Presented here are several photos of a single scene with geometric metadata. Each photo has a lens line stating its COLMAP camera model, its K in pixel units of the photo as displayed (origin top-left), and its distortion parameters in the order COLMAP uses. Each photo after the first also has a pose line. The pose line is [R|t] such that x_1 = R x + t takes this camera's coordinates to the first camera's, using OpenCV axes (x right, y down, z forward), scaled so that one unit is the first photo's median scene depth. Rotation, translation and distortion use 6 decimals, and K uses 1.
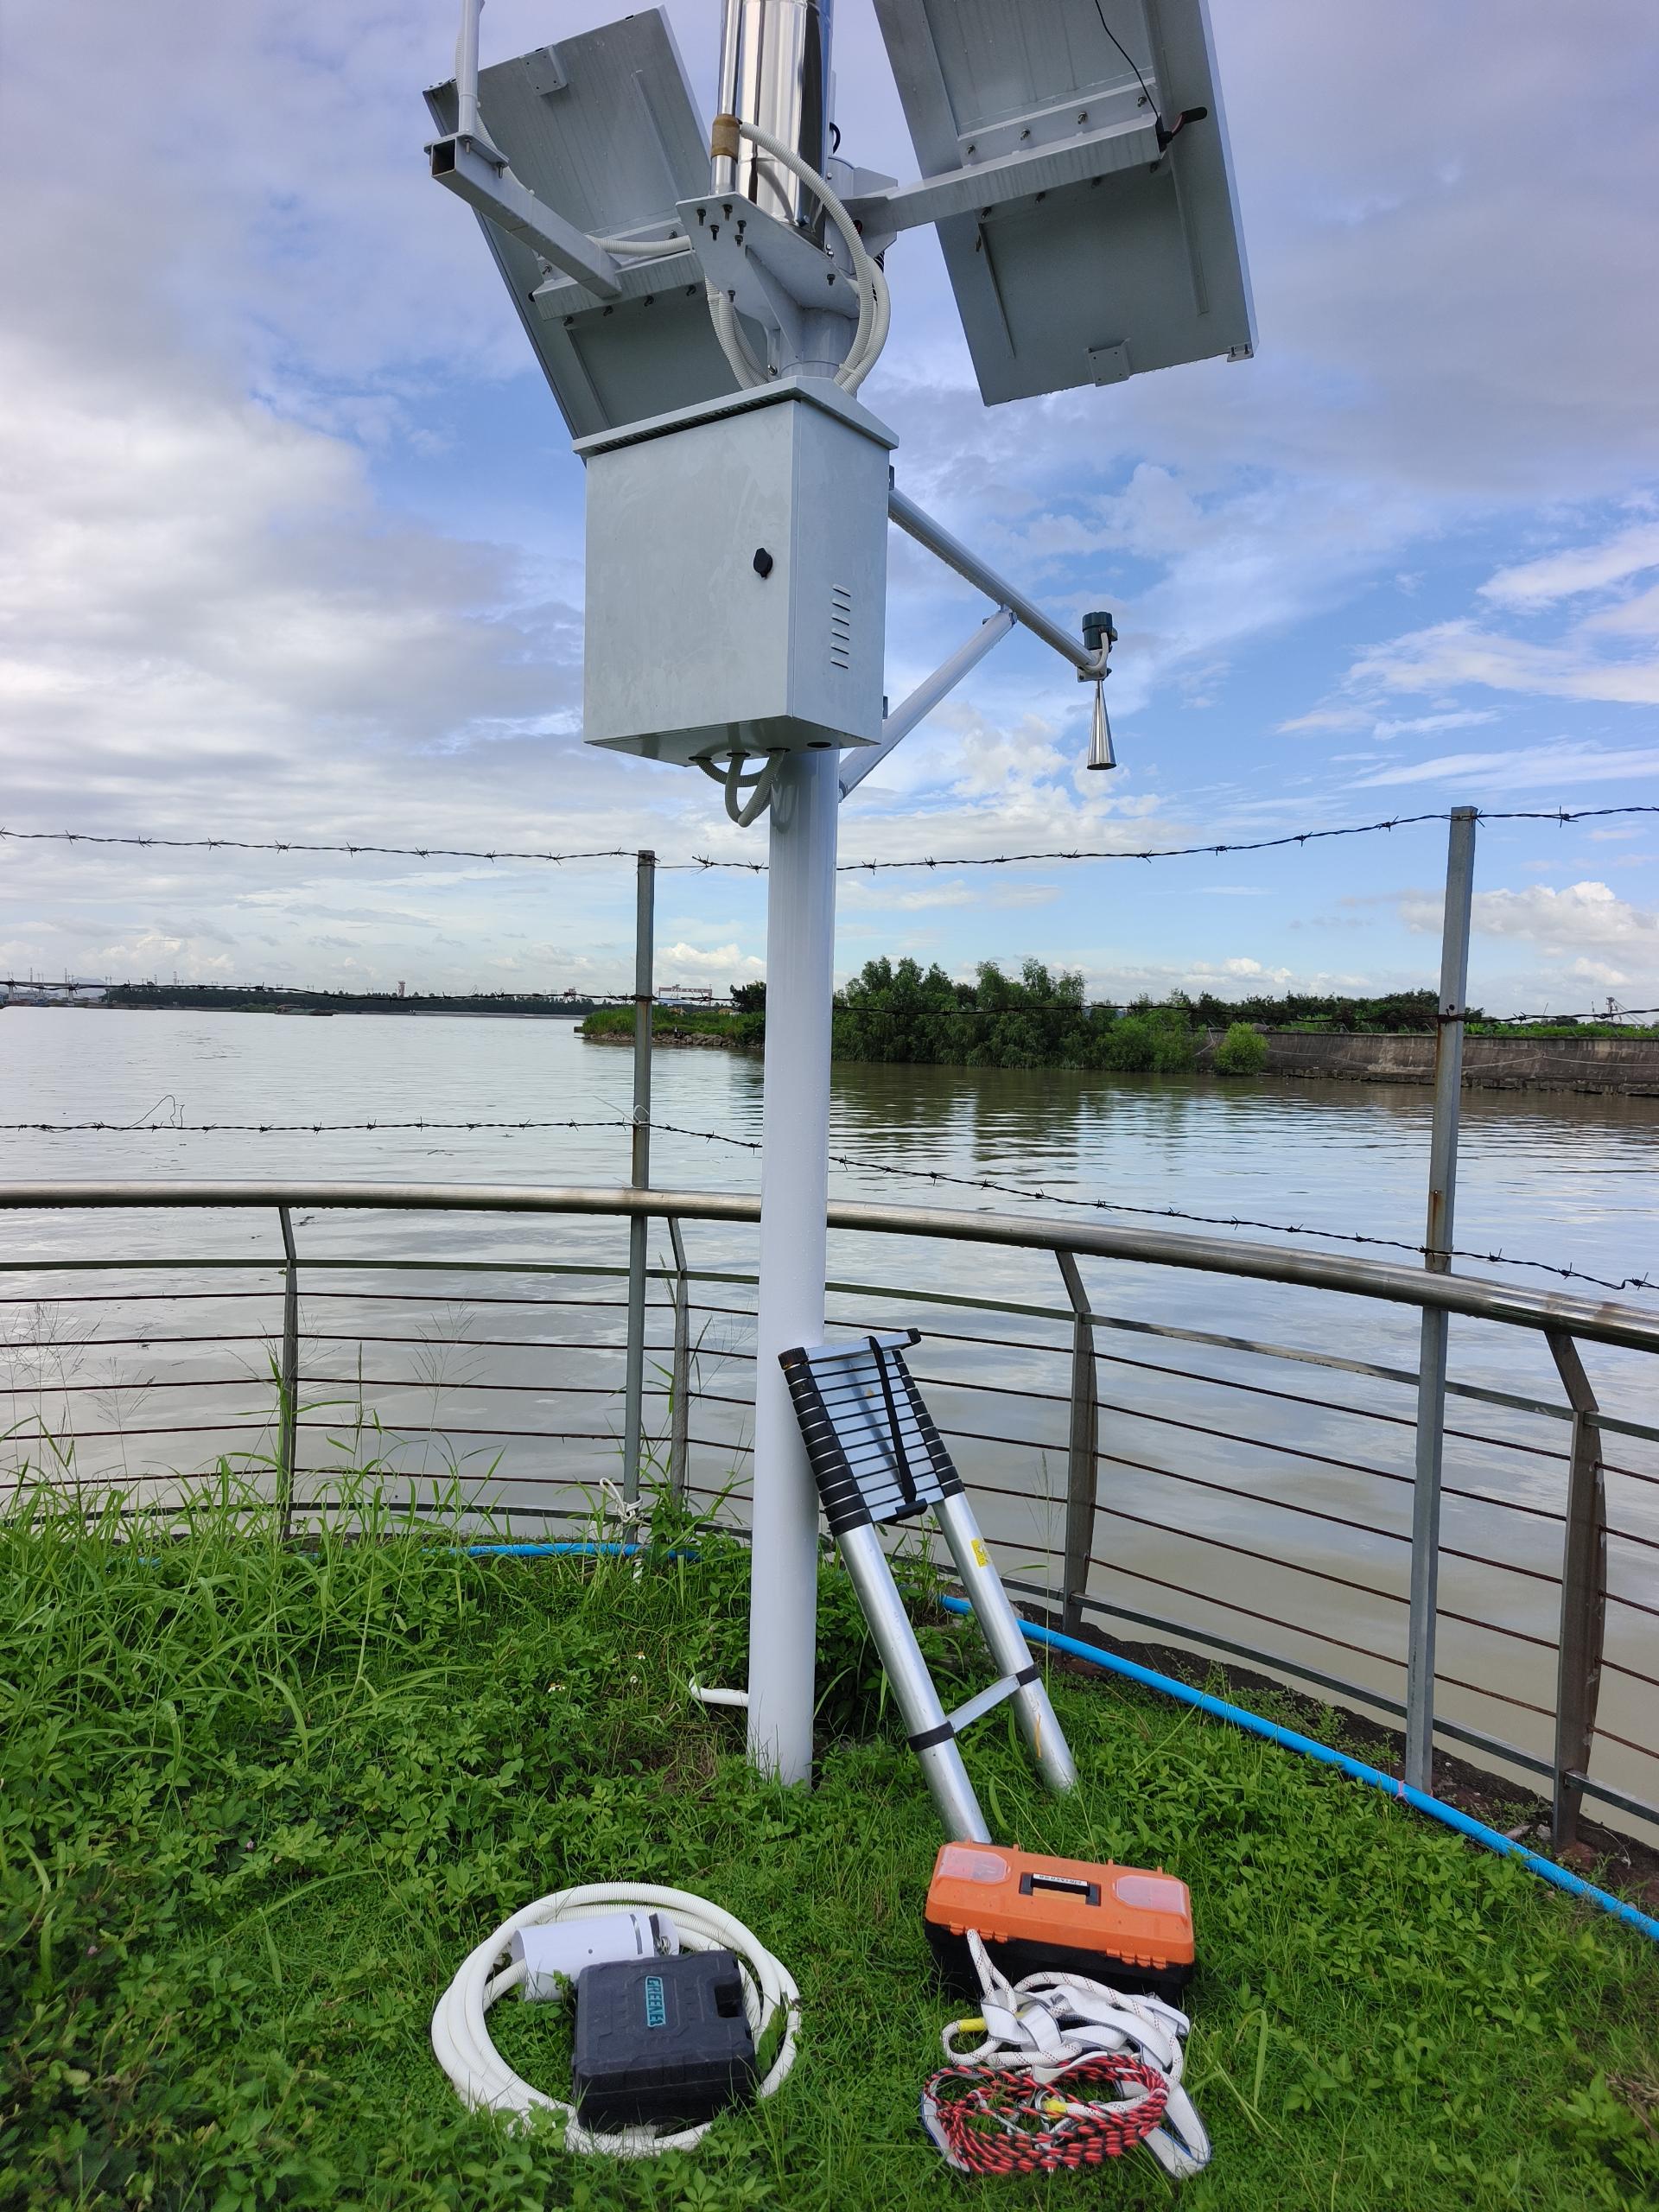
lens RADIAL K [[1459.1, 0, 829.5], [0, 1459.1, 1106.0], [0, 0, 1]] dist [-0.002204, -0.001664]
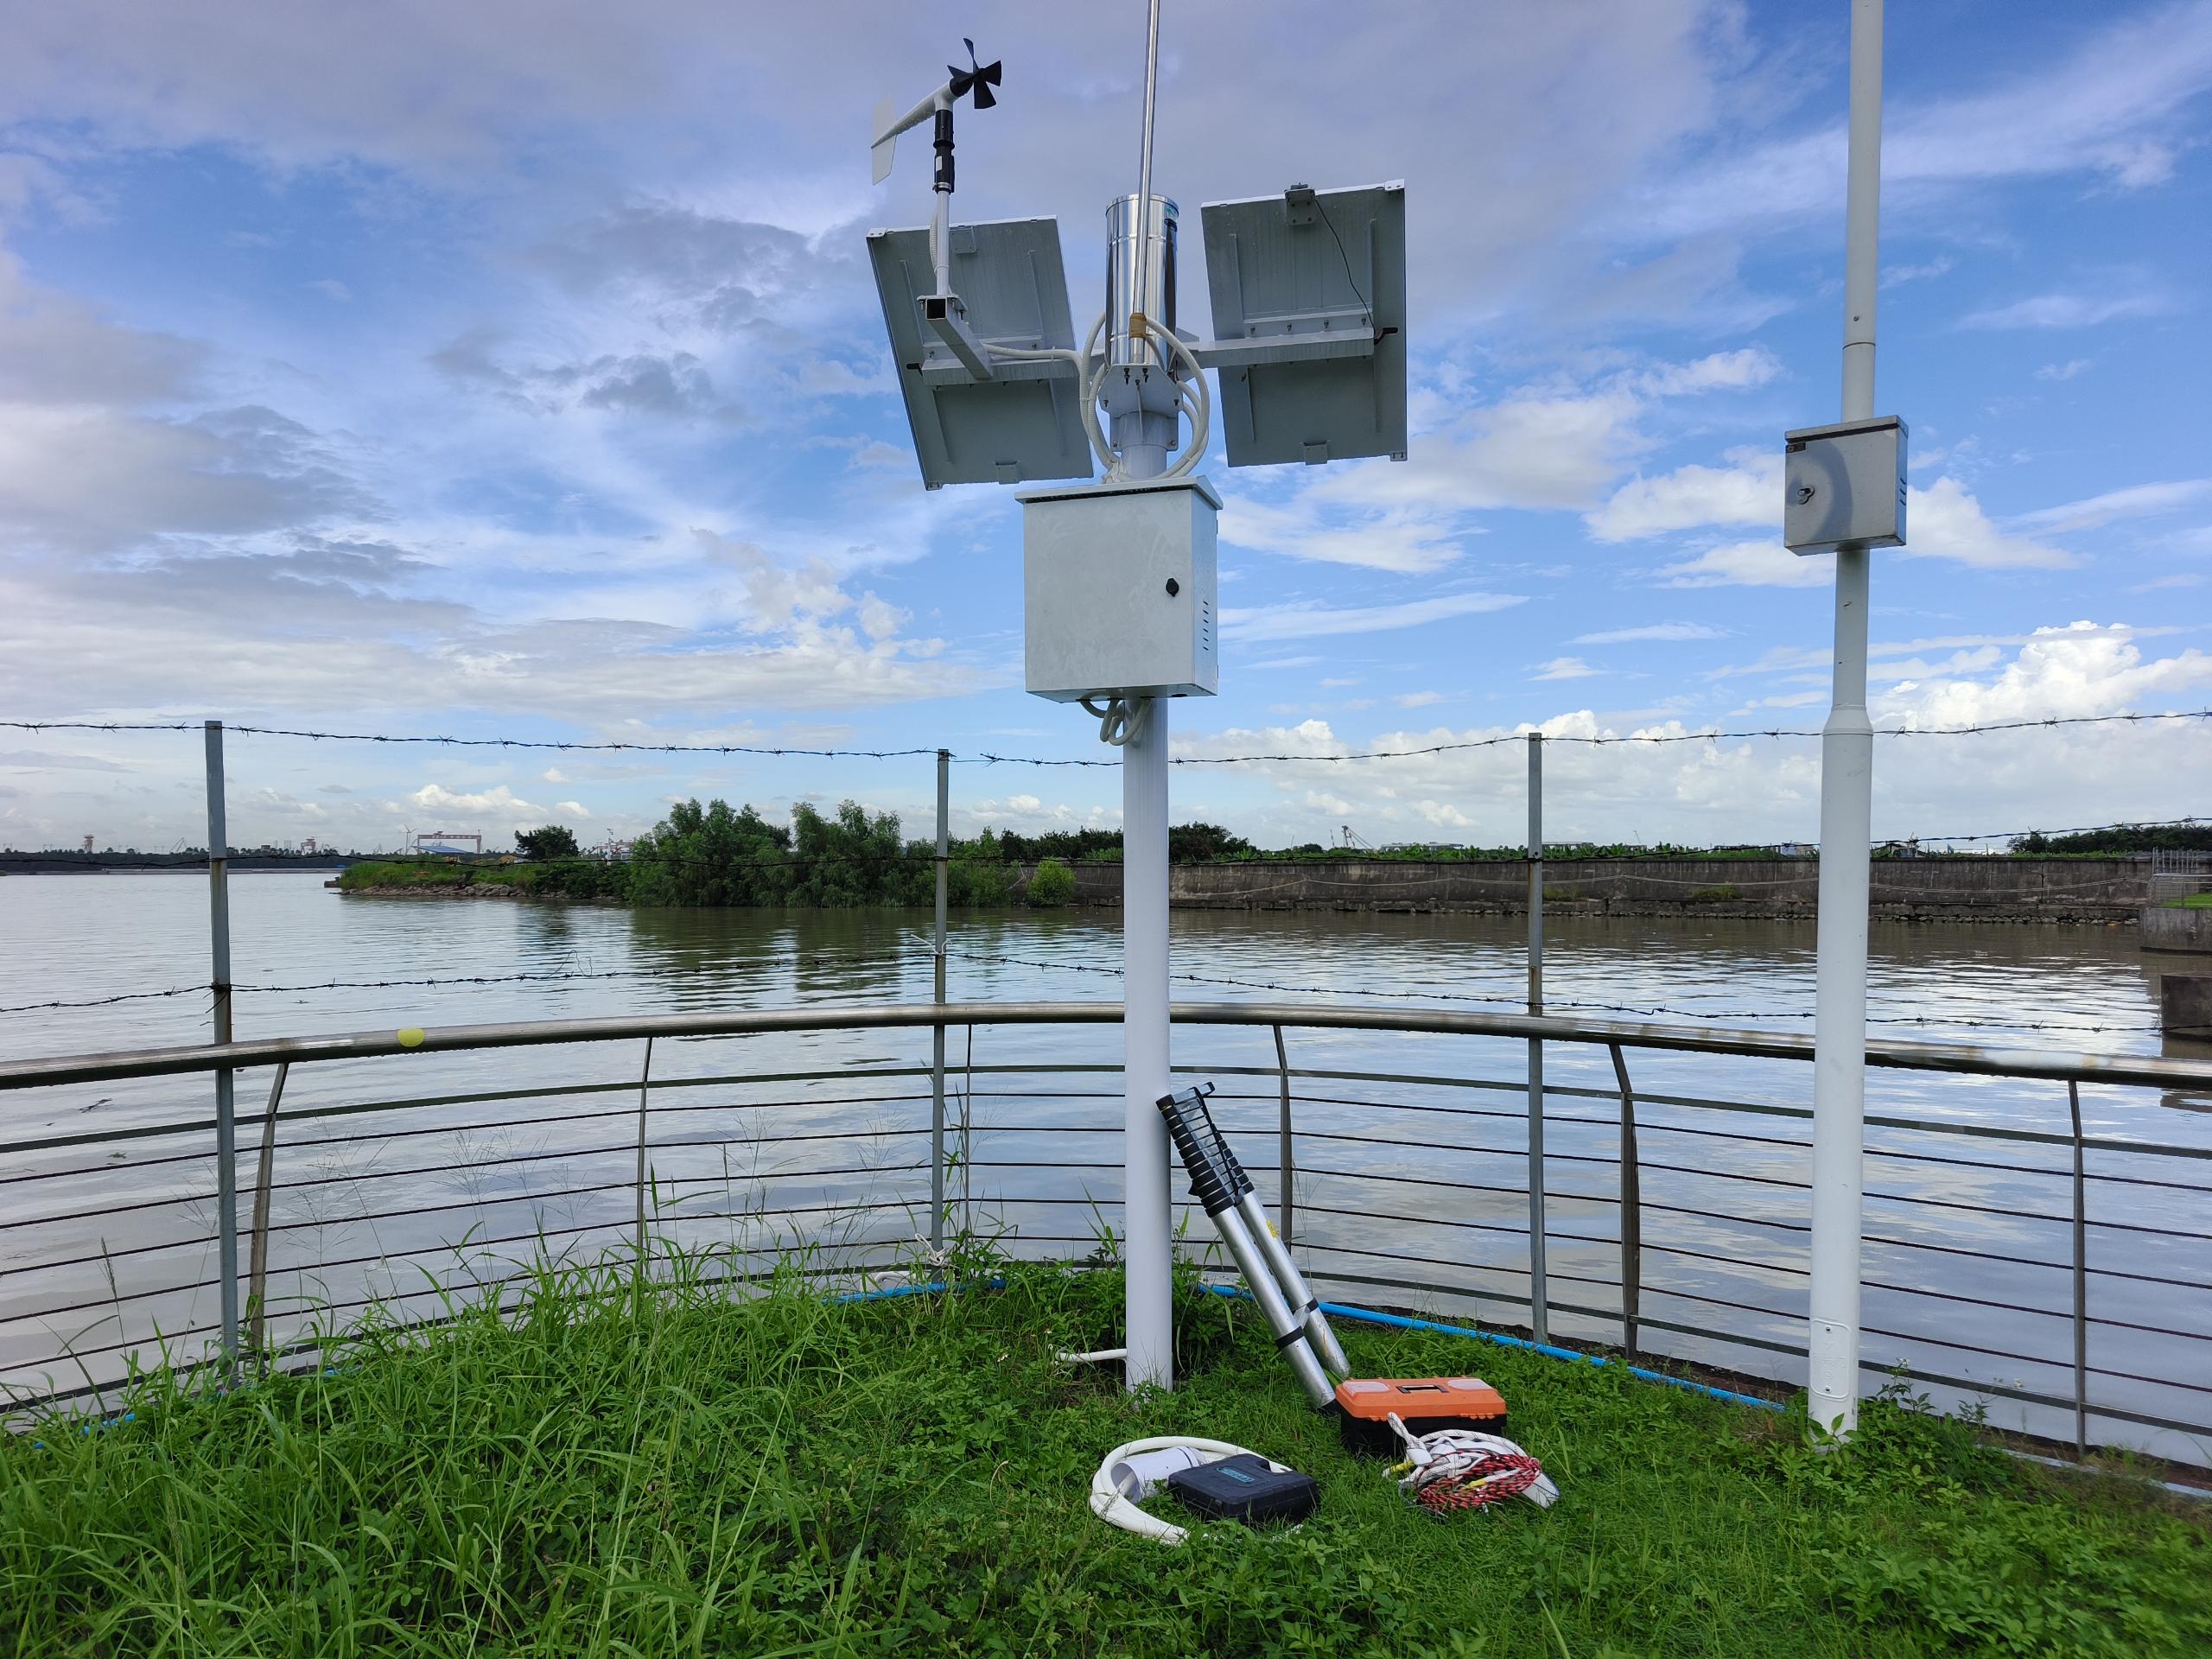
lens RADIAL K [[1459.1, 0, 1111.4], [0, 1459.1, 837.3], [0, 0, 1]] dist [-0.002204, -0.001664]
pose [[0.945329, -0.021357, 0.325417, -0.432621], [0.045063, 0.996836, -0.065484, -0.000118], [-0.322989, 0.076568, 0.943300, -0.309765]]
